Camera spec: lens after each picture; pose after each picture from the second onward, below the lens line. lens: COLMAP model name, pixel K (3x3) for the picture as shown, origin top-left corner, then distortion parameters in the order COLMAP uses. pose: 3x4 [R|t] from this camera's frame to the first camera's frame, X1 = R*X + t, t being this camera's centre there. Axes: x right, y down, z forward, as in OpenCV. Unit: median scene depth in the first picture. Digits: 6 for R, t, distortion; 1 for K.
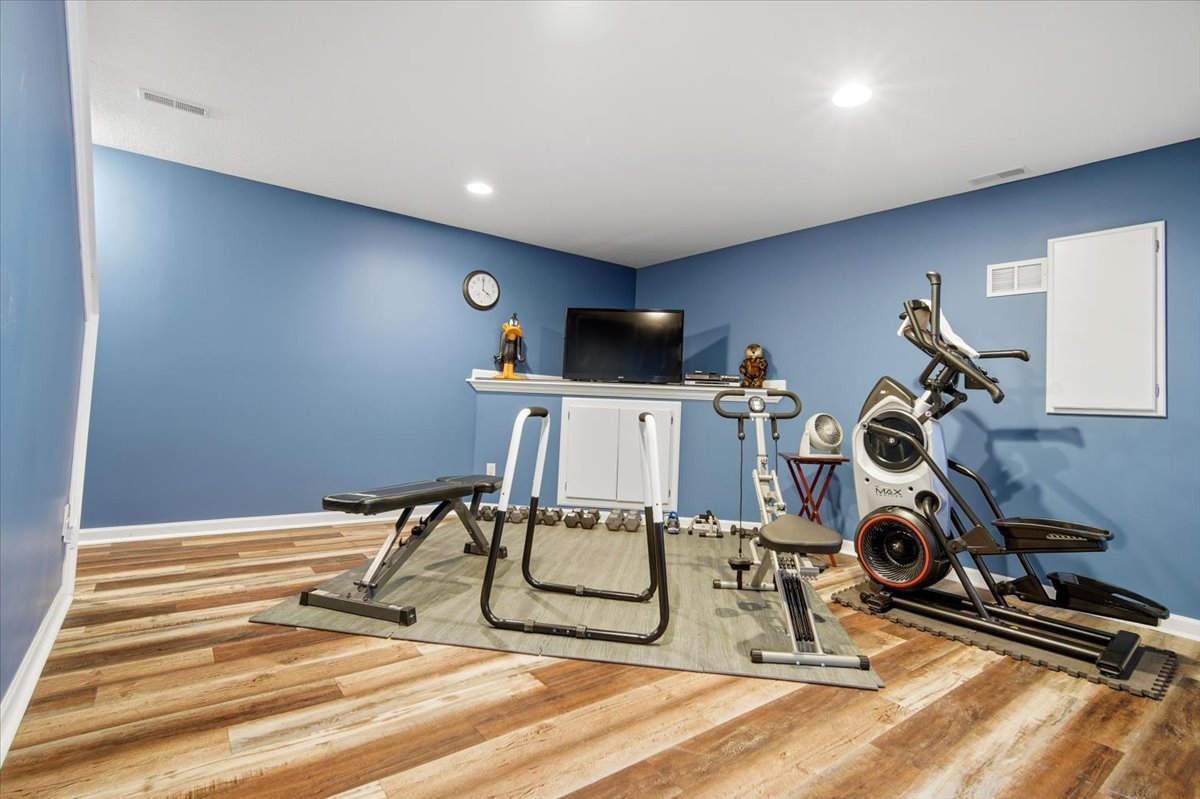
lens RADIAL K [[569.7, 0, 600.0], [0, 569.7, 399.5], [0, 0, 1]] dist [-0.027868, 0.000016]
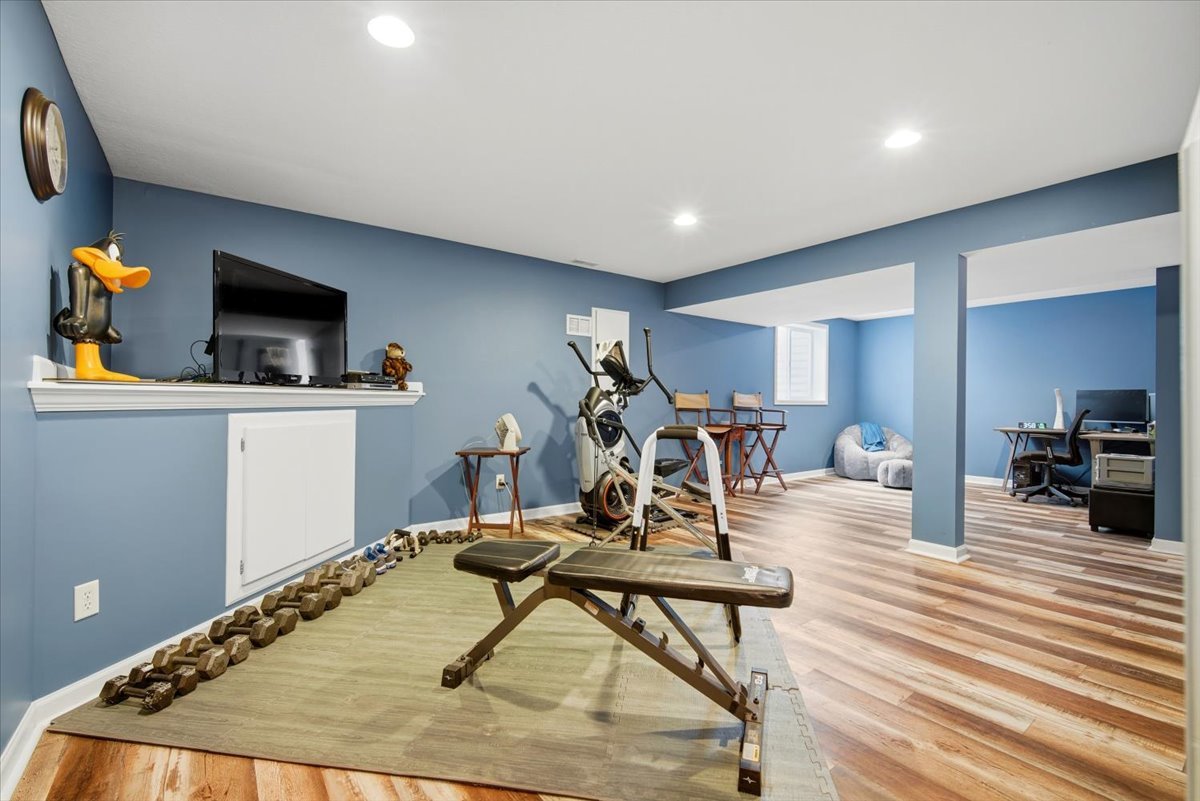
lens RADIAL K [[528.4, 0, 600.0], [0, 528.4, 400.5], [0, 0, 1]] dist [-0.013784, 0.000069]
pose [[0.008942, -0.043947, 0.998994, -1.413685], [-0.006553, 0.999010, 0.044007, -0.104559], [-0.999939, -0.006940, 0.008645, 1.539836]]
